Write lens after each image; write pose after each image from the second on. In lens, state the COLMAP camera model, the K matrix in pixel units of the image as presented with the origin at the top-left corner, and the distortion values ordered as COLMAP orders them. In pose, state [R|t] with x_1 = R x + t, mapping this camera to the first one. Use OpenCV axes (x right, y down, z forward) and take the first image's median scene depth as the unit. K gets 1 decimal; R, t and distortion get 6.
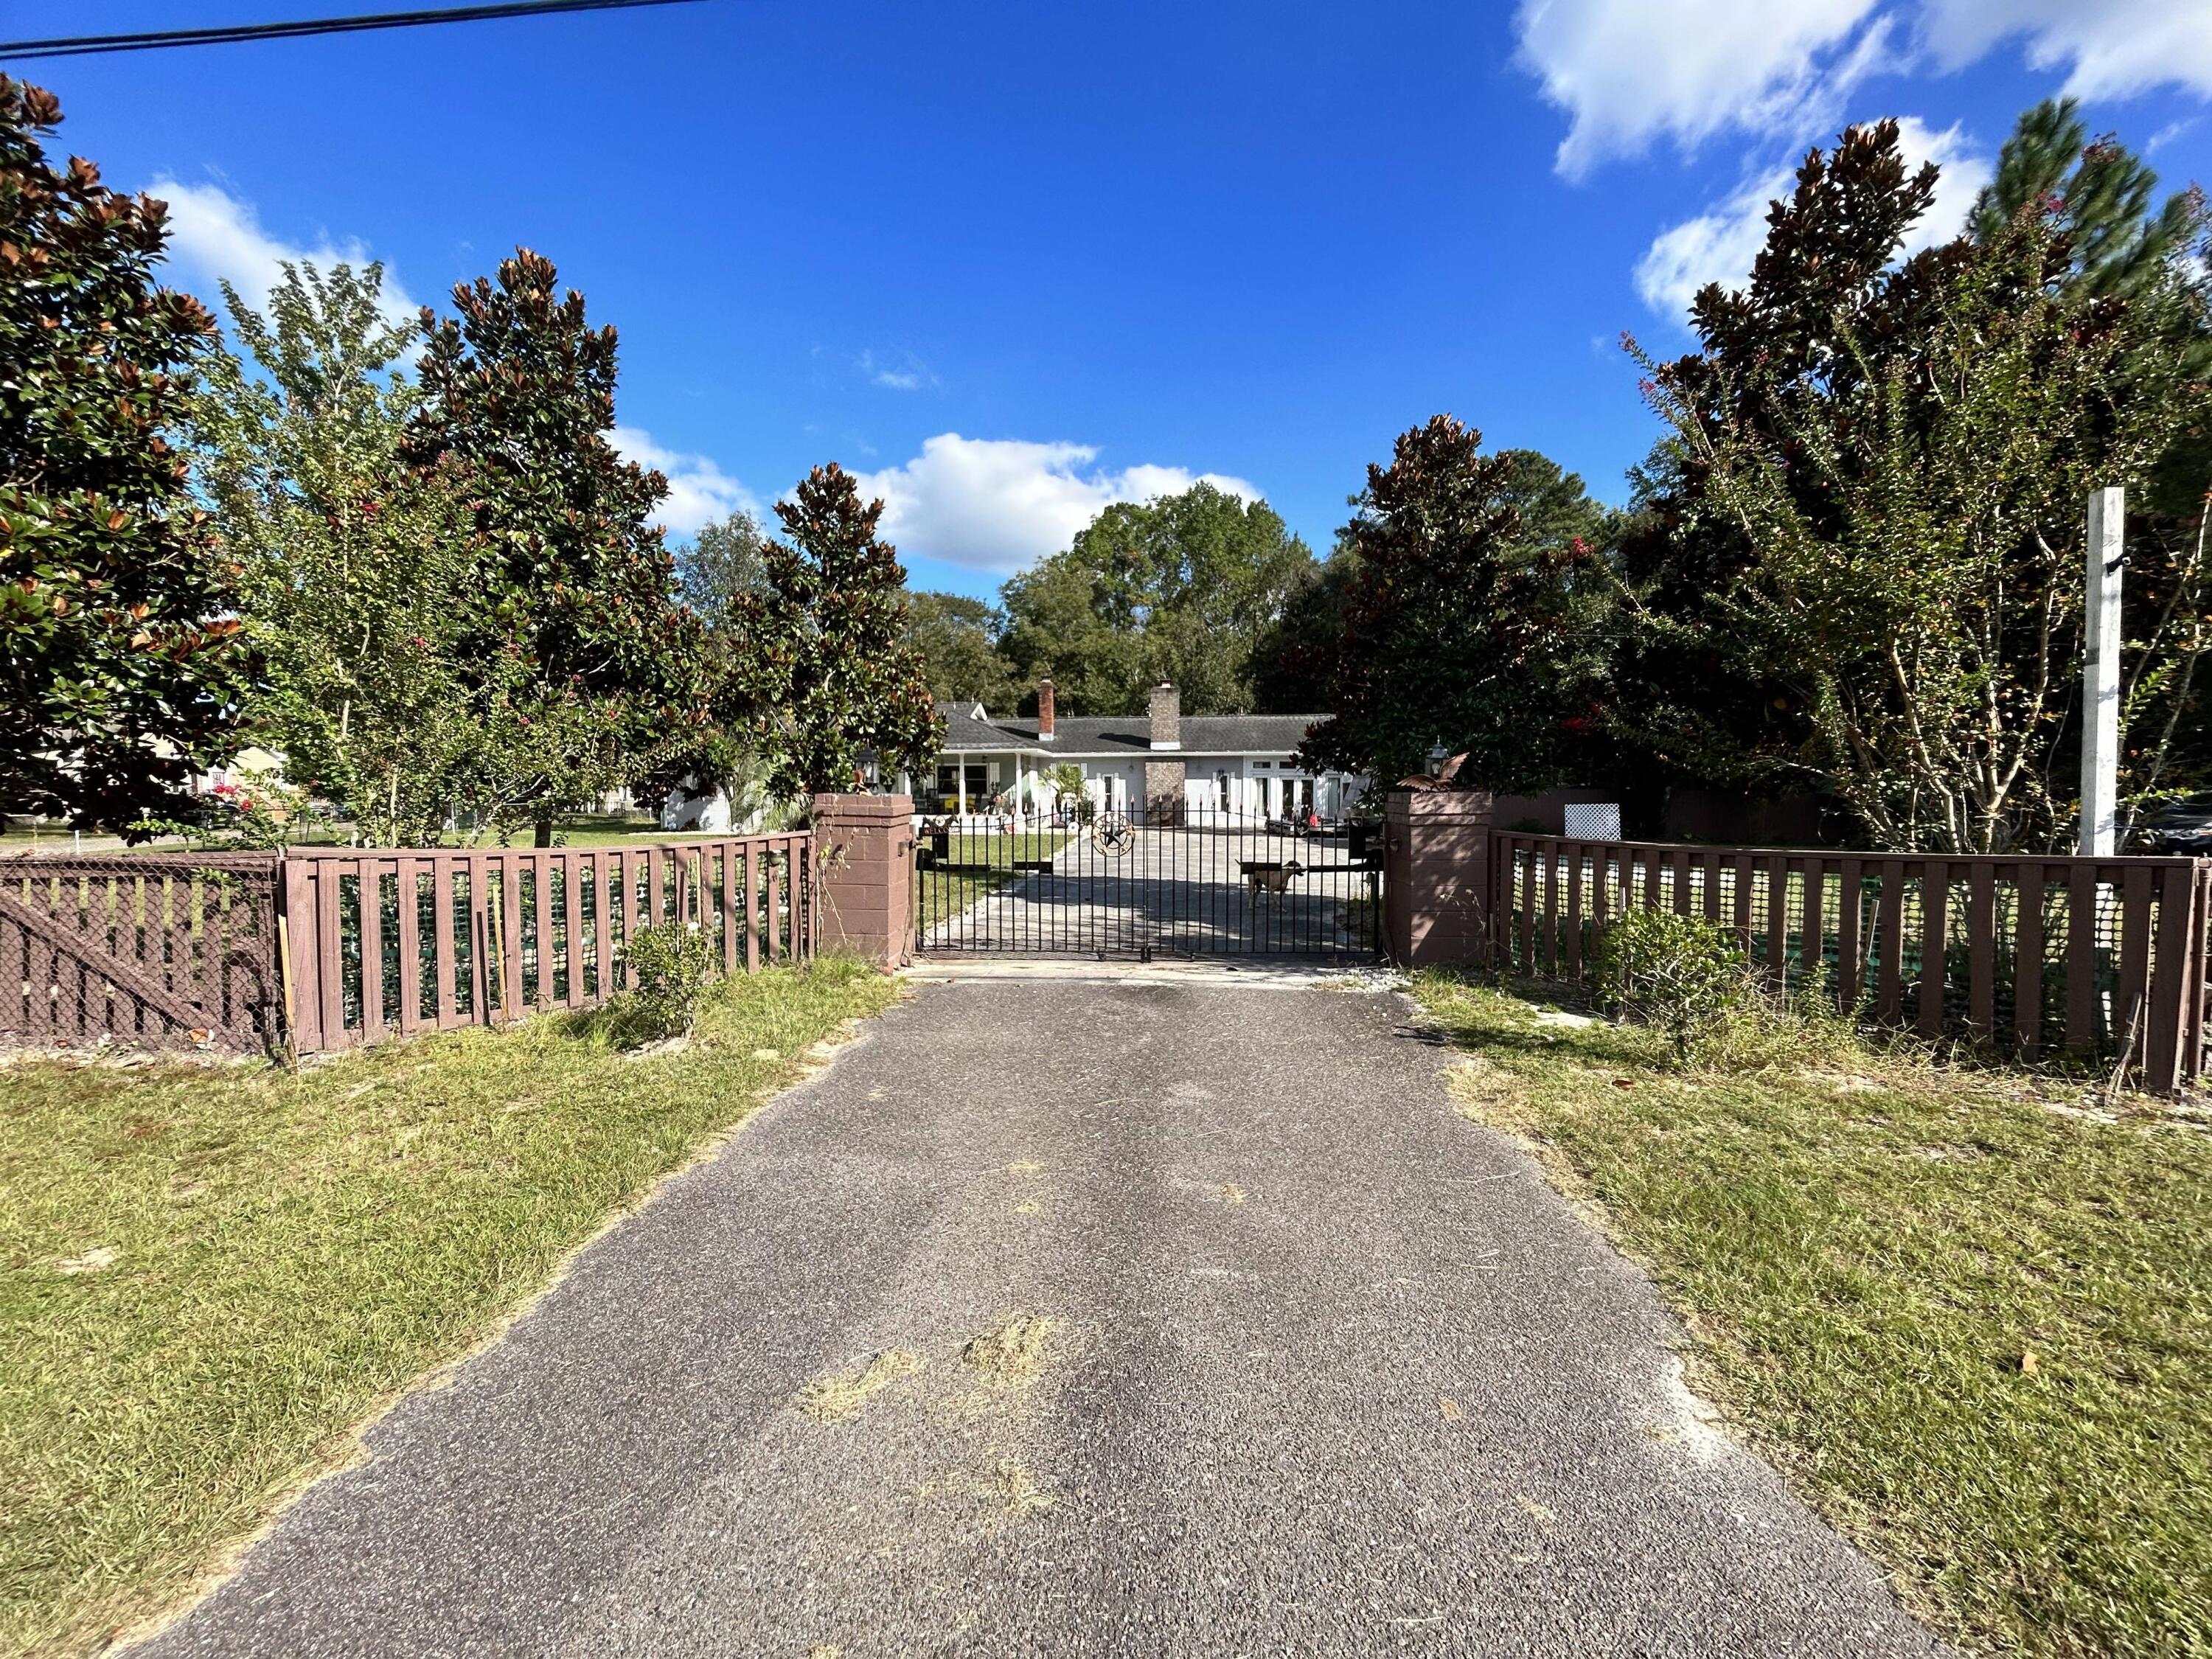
lens RADIAL K [[910.2, 0, 1106.0], [0, 910.2, 829.5], [0, 0, 1]] dist [0.001938, -0.000171]
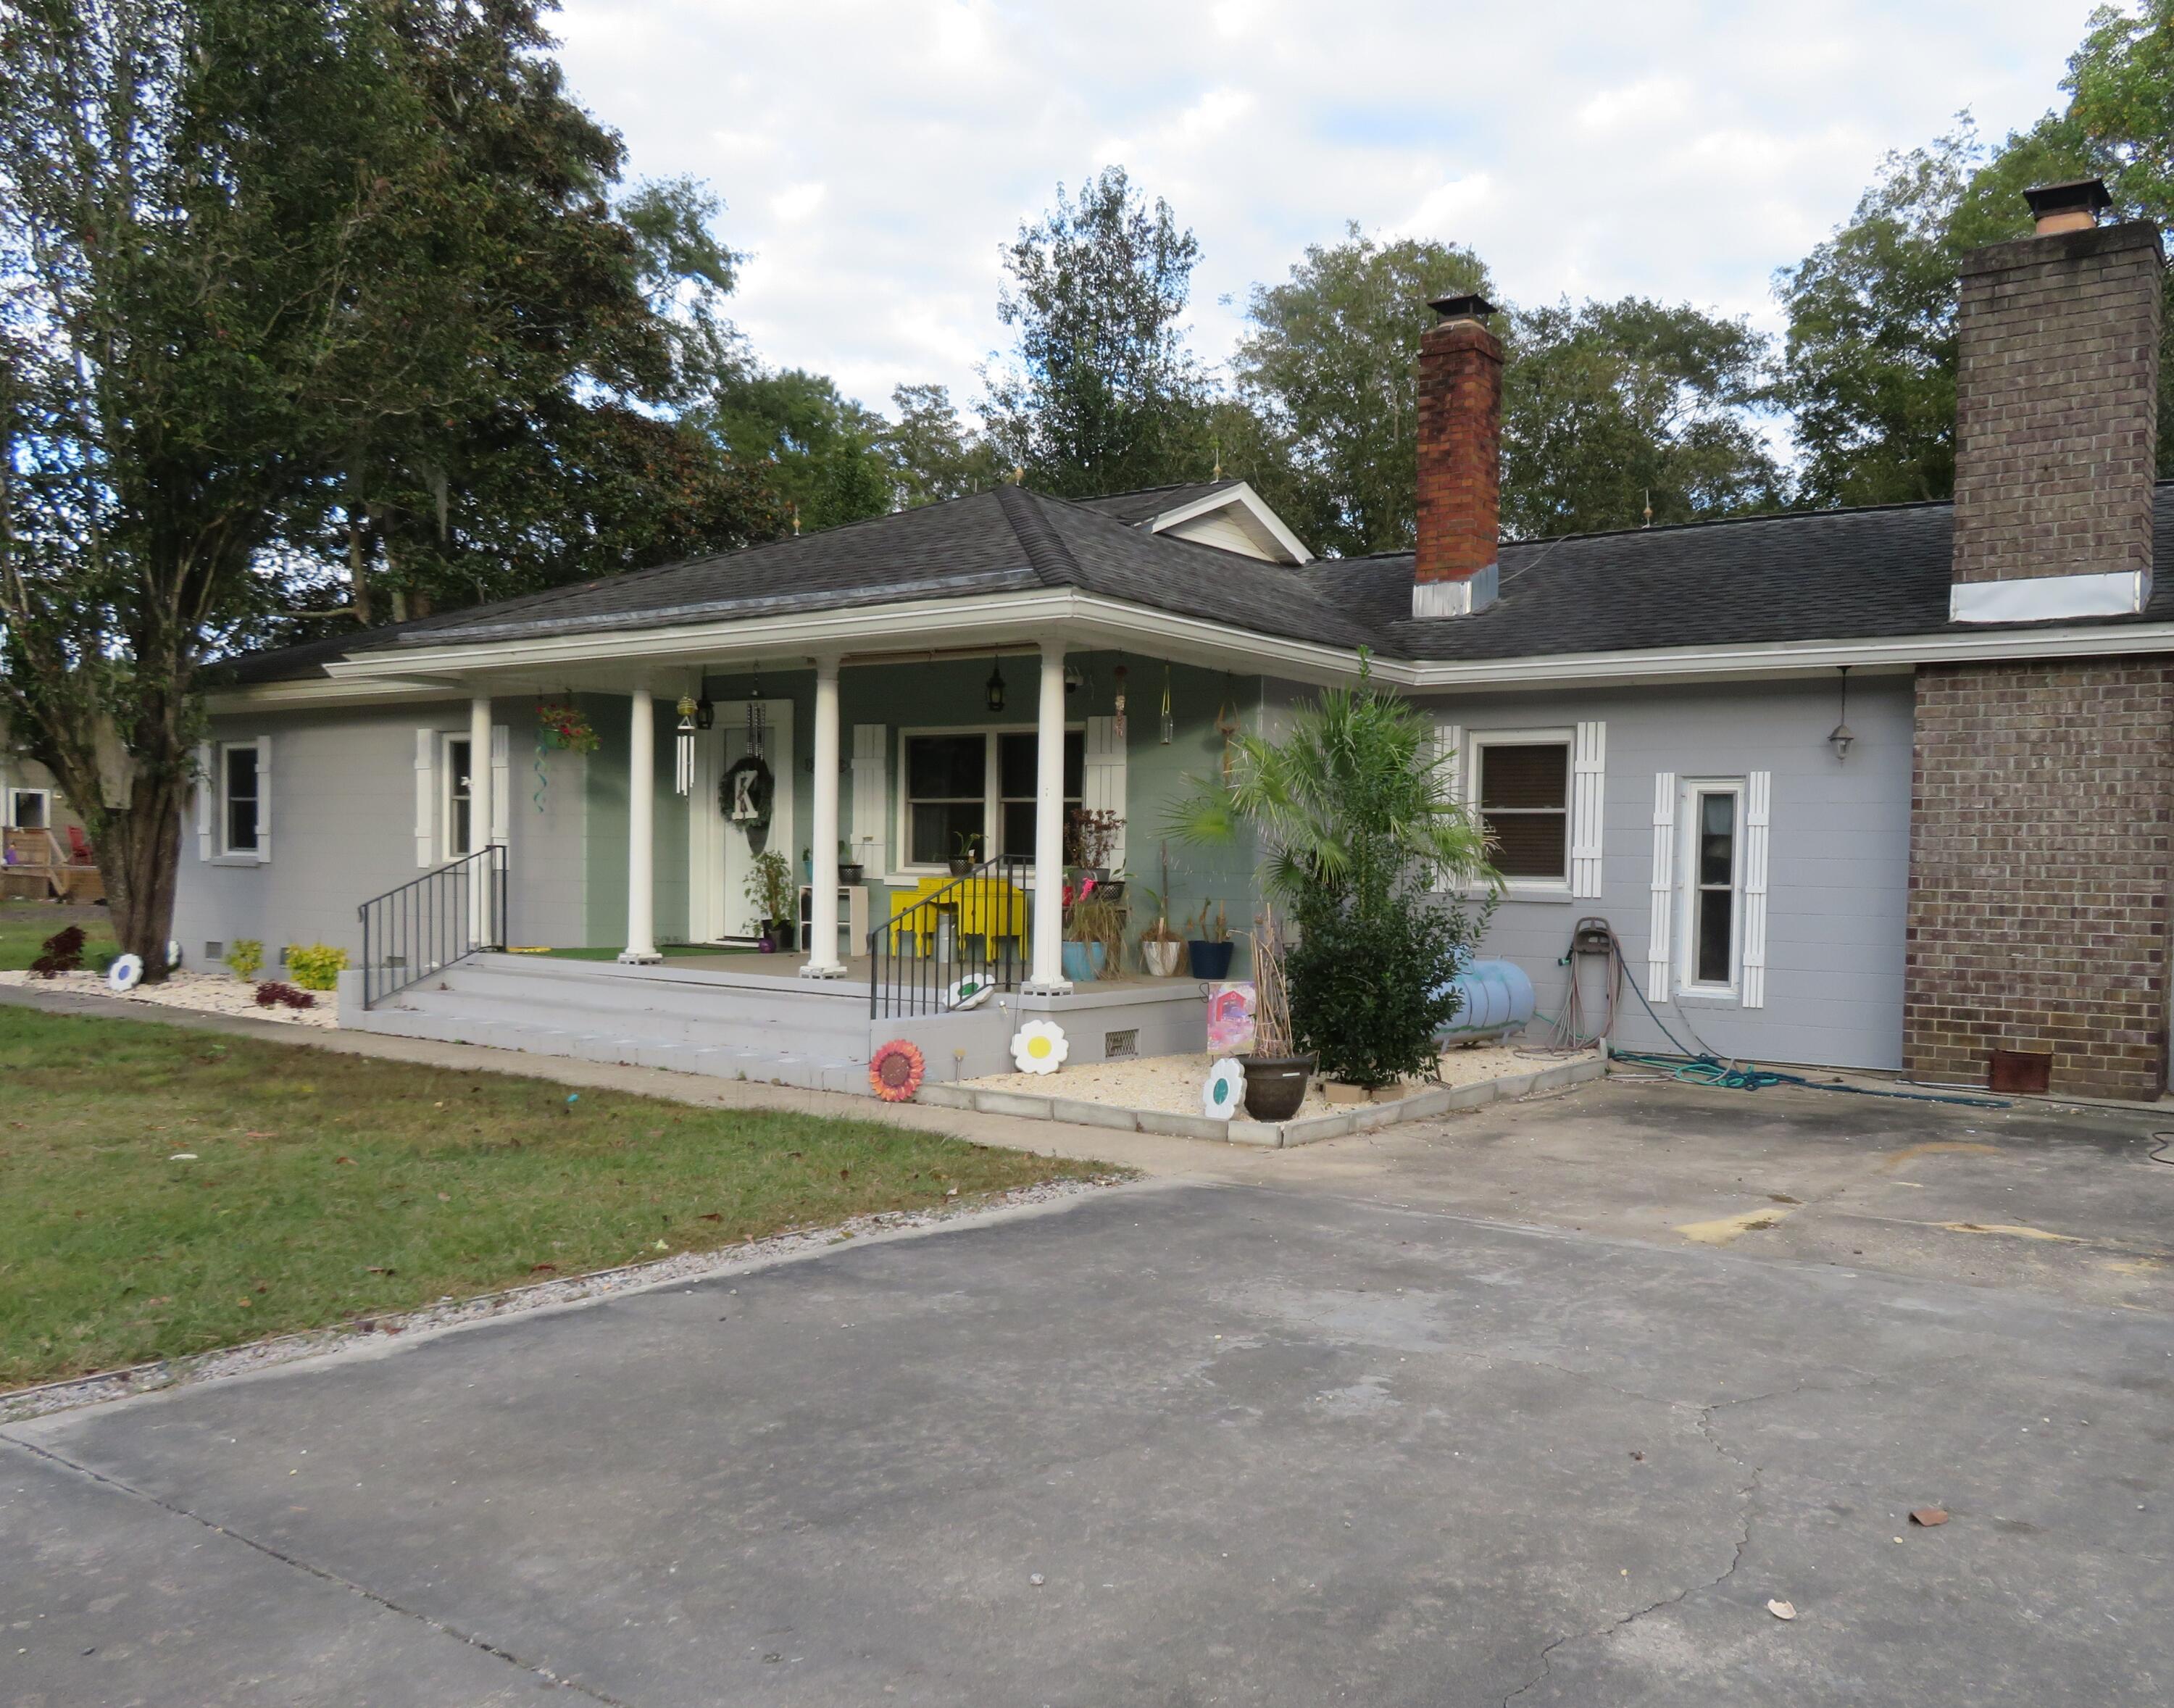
lens RADIAL K [[1841.6, 0, 1087.0], [0, 1841.6, 854.0], [0, 0, 1]] dist [-0.003480, -0.002690]
pose [[0.844496, 0.018868, -0.535229, 0.094786], [-0.038659, 0.998920, -0.025784, -0.030048], [0.534165, 0.042466, 0.844313, 0.618292]]
